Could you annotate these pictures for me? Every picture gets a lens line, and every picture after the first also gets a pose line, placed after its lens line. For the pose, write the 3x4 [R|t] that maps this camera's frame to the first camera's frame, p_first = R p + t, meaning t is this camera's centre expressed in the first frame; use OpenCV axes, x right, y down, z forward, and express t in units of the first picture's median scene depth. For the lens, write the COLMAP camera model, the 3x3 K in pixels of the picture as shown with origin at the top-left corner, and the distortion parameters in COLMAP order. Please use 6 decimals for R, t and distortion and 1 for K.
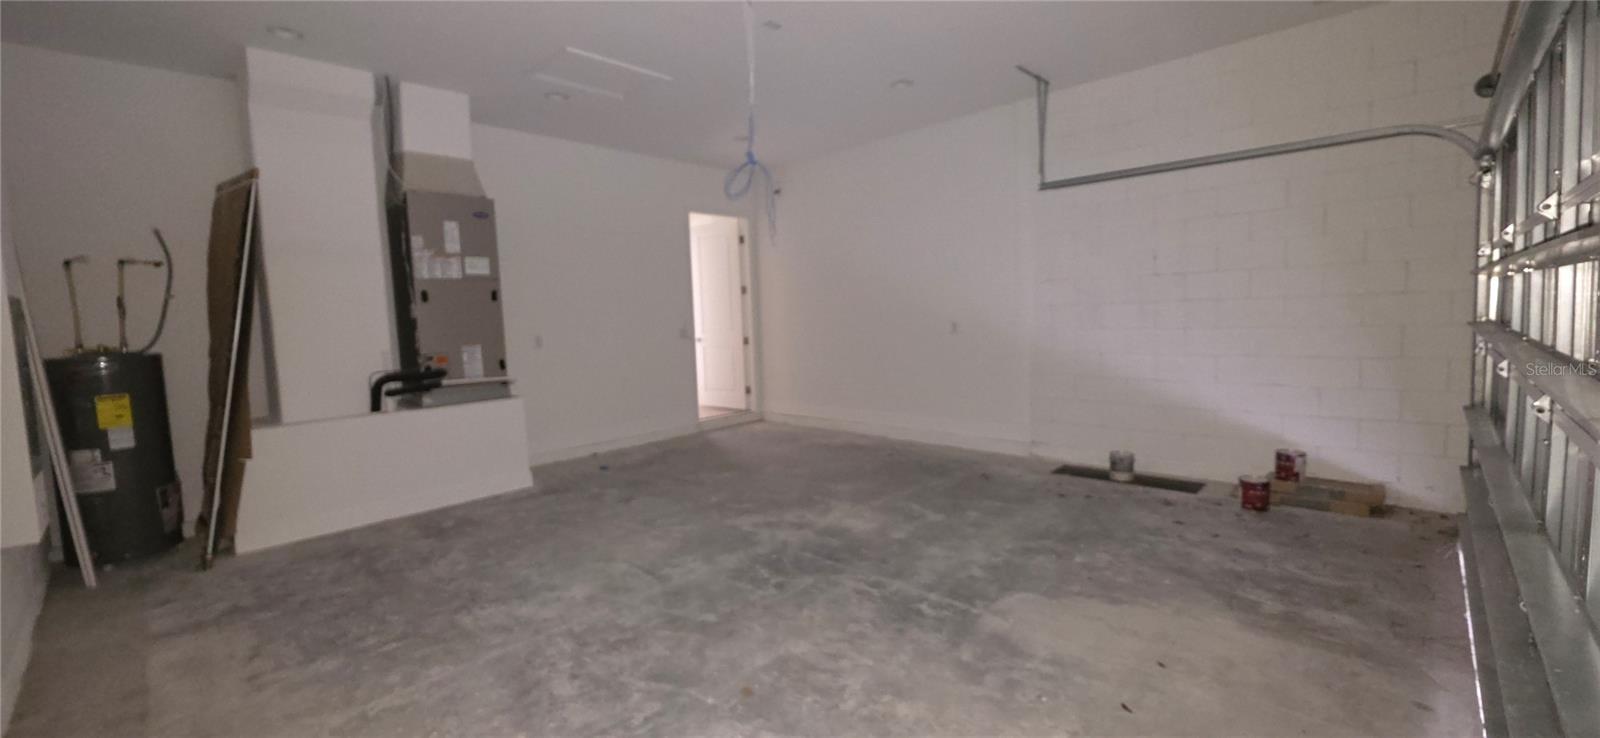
lens RADIAL K [[637.4, 0, 798.0], [0, 637.4, 363.0], [0, 0, 1]] dist [0.009580, -0.000133]
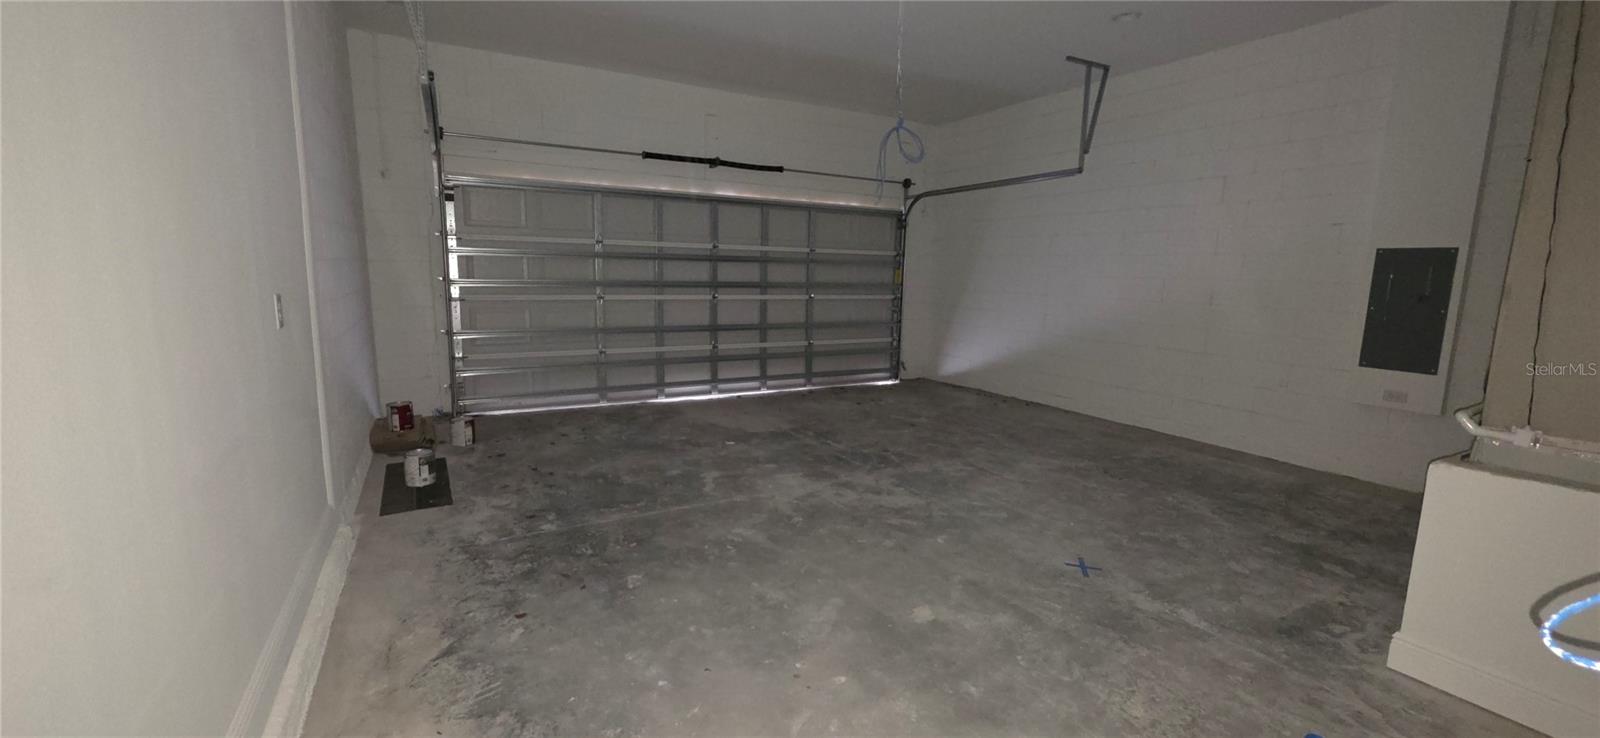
lens RADIAL K [[637.4, 0, 801.1], [0, 637.4, 366.5], [0, 0, 1]] dist [0.009580, -0.000133]
pose [[-0.957312, -0.026376, 0.287851, -0.232092], [0.037294, 0.976235, 0.213480, -0.152075], [-0.286641, 0.215102, -0.933578, 2.115181]]
